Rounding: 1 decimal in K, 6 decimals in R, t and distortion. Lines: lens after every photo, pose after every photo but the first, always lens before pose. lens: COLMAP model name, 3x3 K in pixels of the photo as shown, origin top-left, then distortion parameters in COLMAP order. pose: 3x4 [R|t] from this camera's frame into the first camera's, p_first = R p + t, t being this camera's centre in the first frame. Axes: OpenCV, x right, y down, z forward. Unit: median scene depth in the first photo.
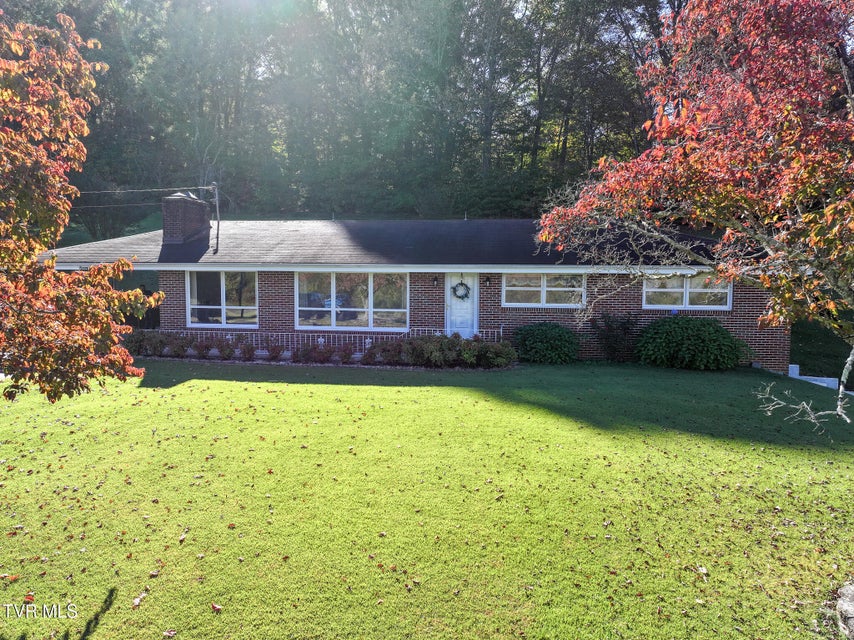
lens RADIAL K [[588.0, 0, 424.8], [0, 588.0, 319.7], [0, 0, 1]] dist [0.002951, 0.001303]
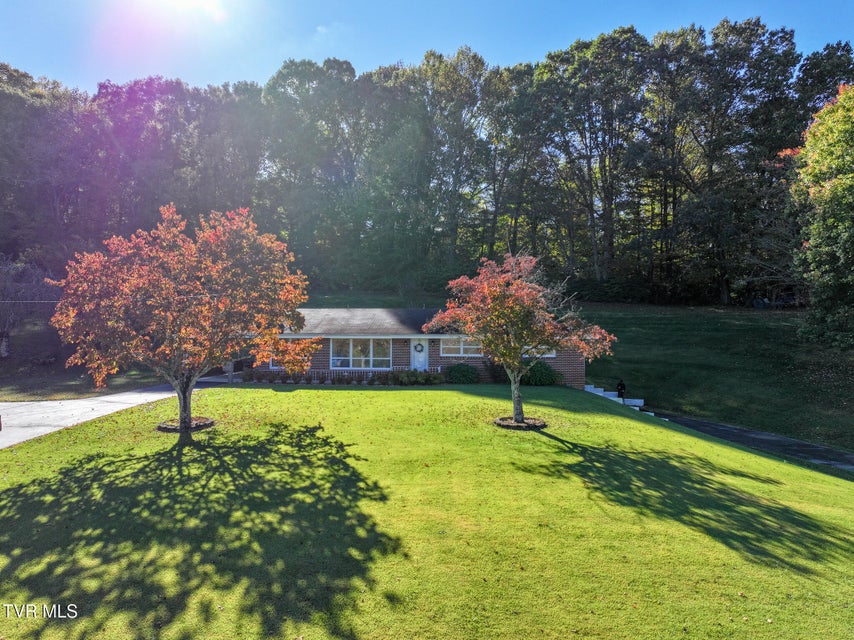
lens RADIAL K [[588.0, 0, 427.0], [0, 588.0, 320.2], [0, 0, 1]] dist [0.002951, 0.001303]
pose [[0.999370, -0.002725, 0.035377, 0.020781], [0.006614, 0.993879, -0.110273, 0.072066], [-0.034860, 0.110437, 0.993272, -0.902632]]
